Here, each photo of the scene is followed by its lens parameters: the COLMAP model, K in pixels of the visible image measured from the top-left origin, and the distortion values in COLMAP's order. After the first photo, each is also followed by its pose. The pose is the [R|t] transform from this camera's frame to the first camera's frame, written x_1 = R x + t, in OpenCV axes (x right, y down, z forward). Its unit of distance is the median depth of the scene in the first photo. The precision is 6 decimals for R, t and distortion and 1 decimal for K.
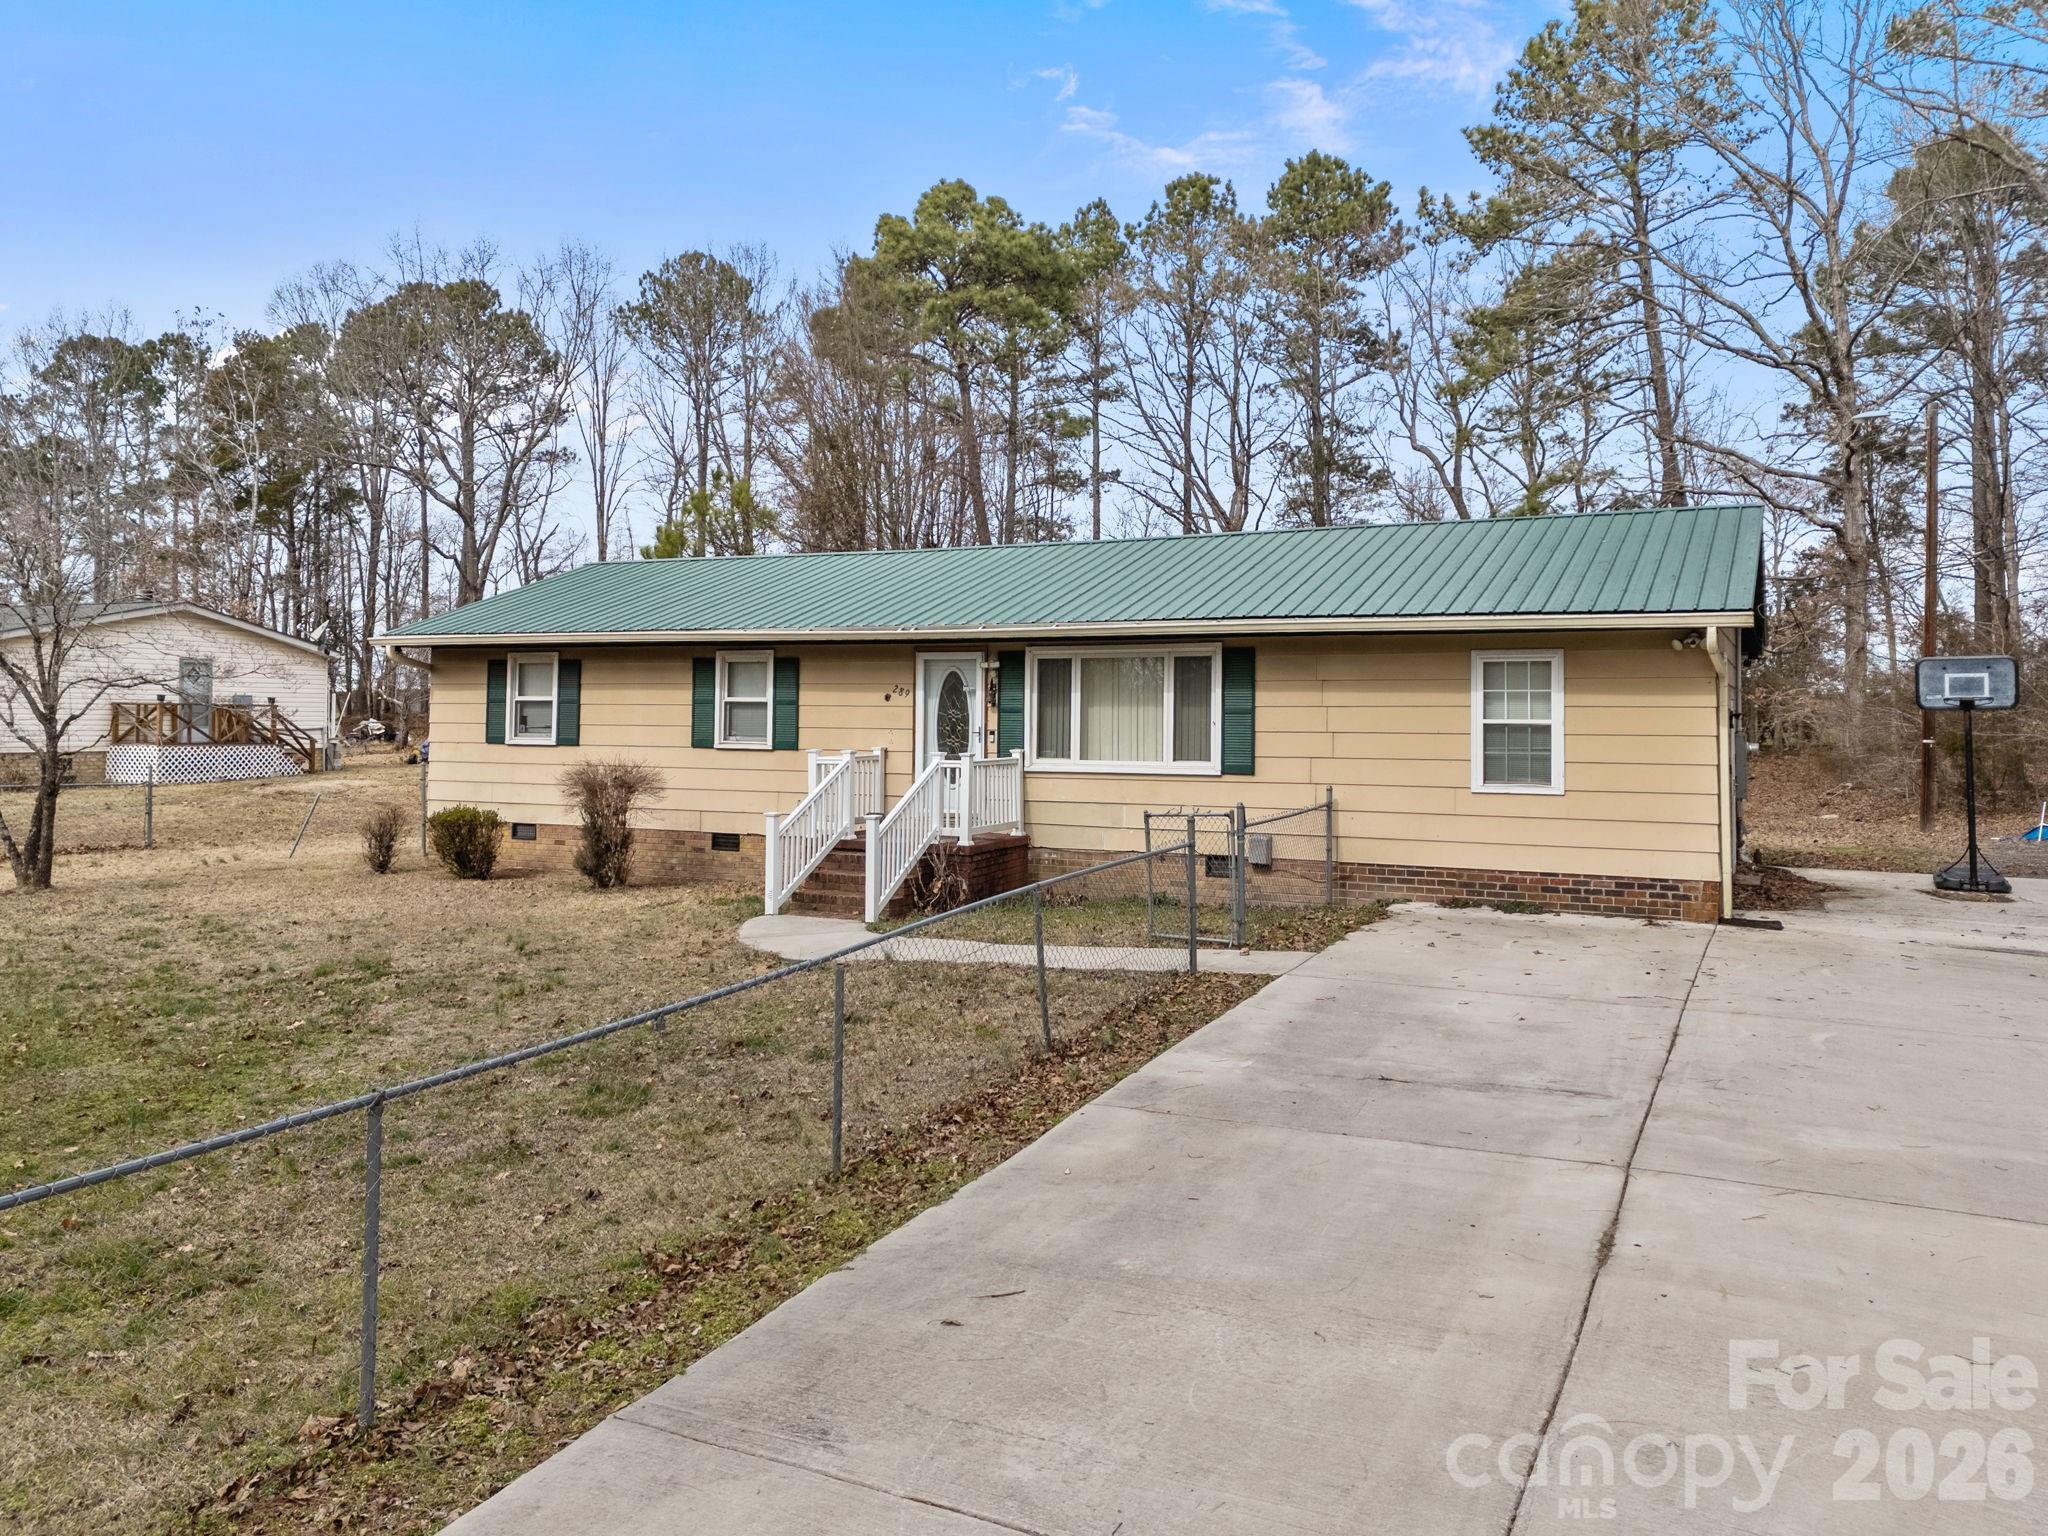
lens RADIAL K [[1519.4, 0, 1050.4], [0, 1519.4, 732.9], [0, 0, 1]] dist [0.070985, -0.085565]
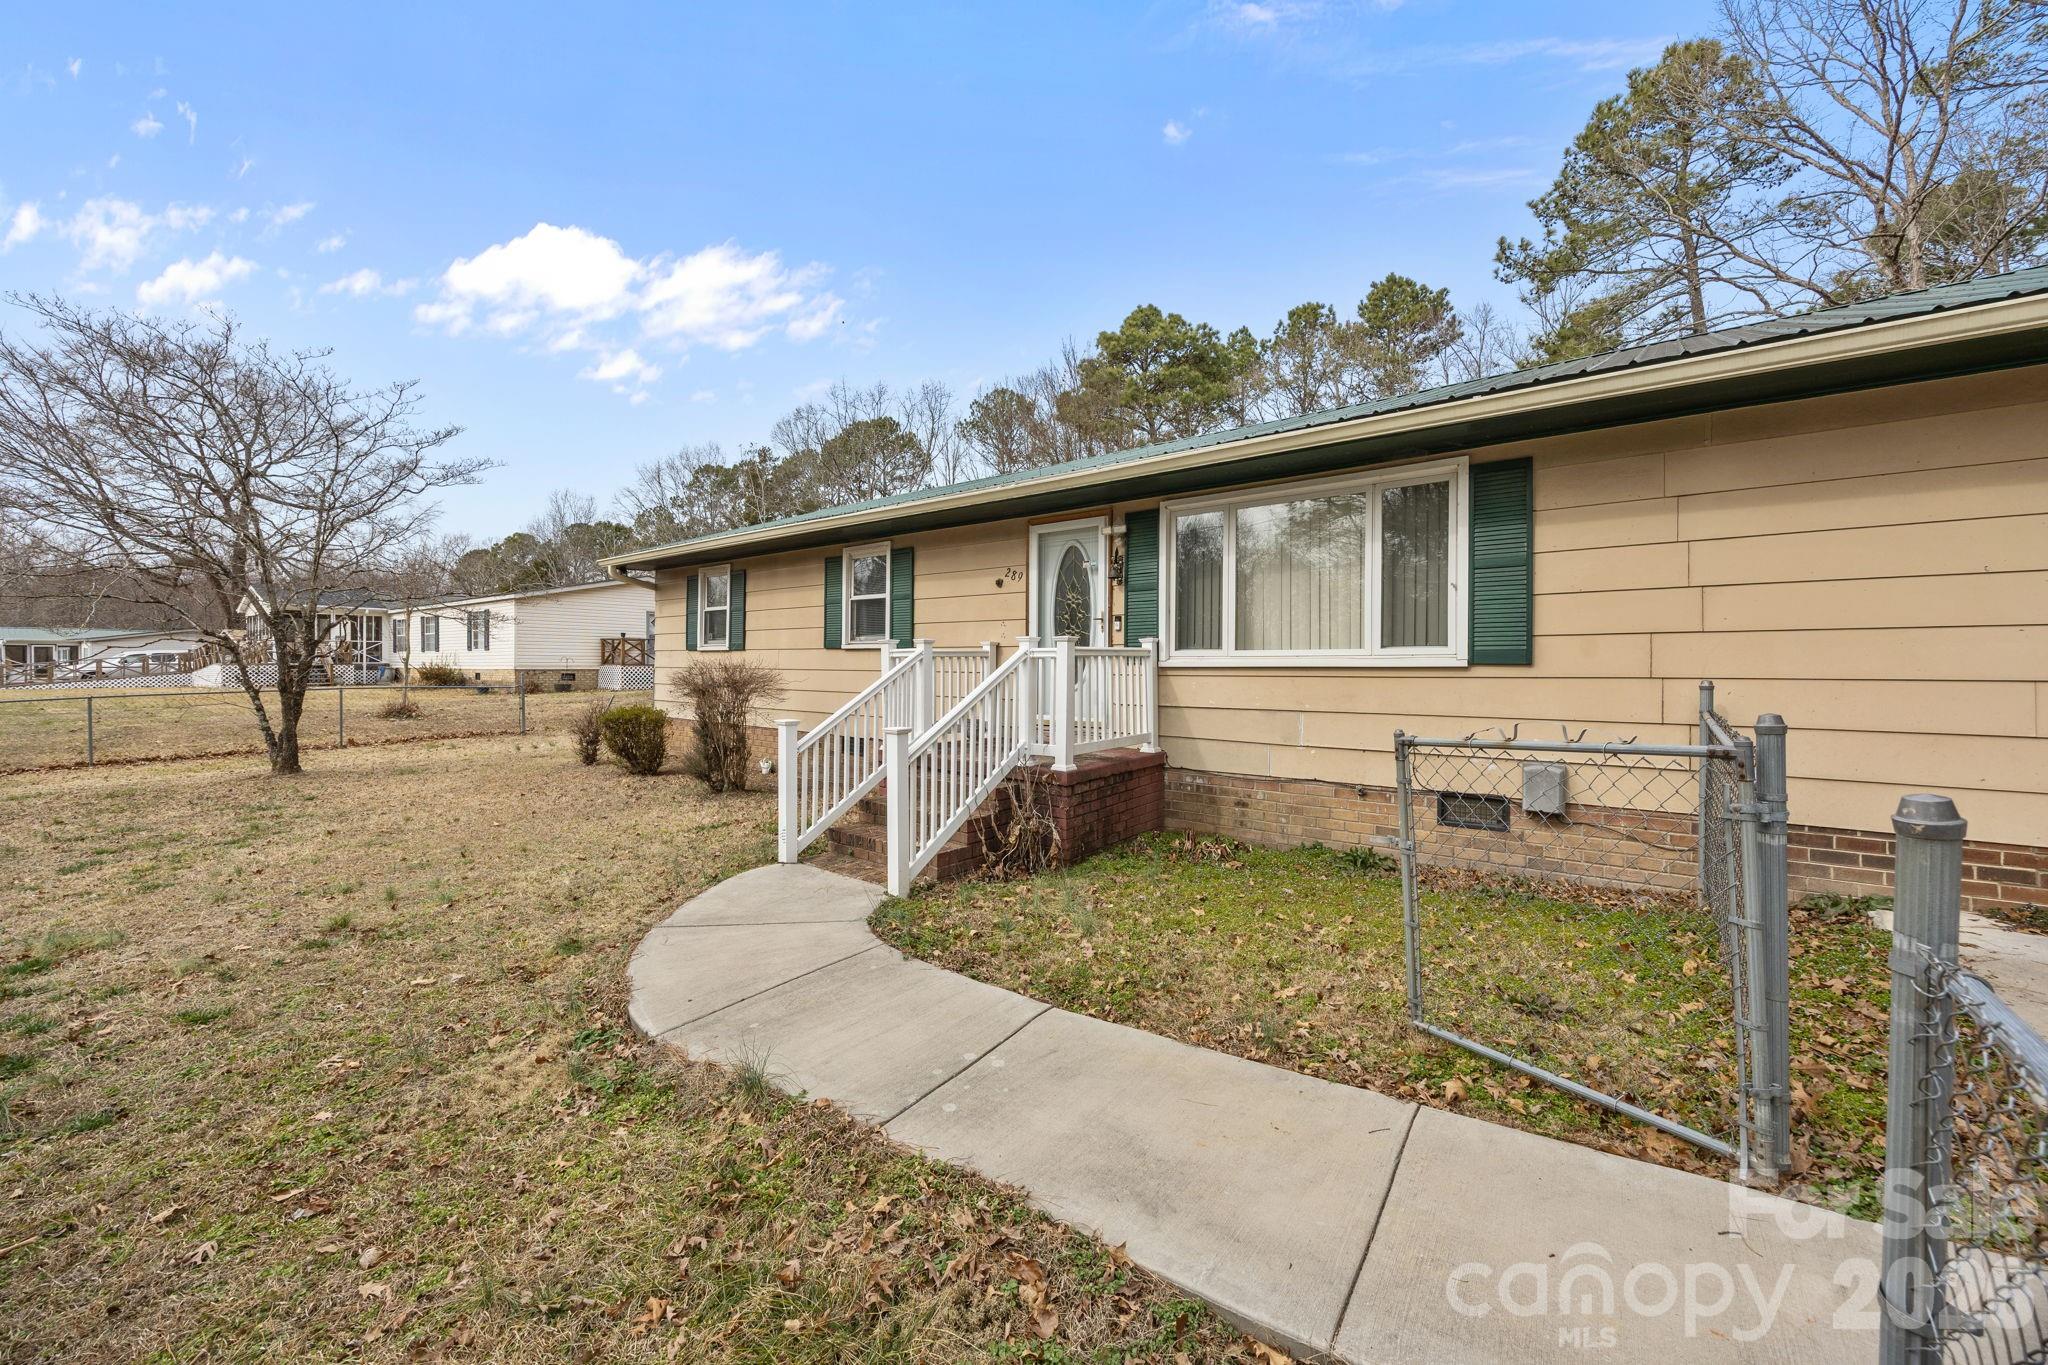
lens RADIAL K [[788.3, 0, 1022.9], [0, 788.3, 668.7], [0, 0, 1]] dist [-0.000308, -0.000039]
pose [[0.971157, -0.005290, -0.238383, 0.010029], [0.004993, 0.999986, -0.001849, 0.025113], [0.238390, 0.000605, 0.971169, 0.567858]]
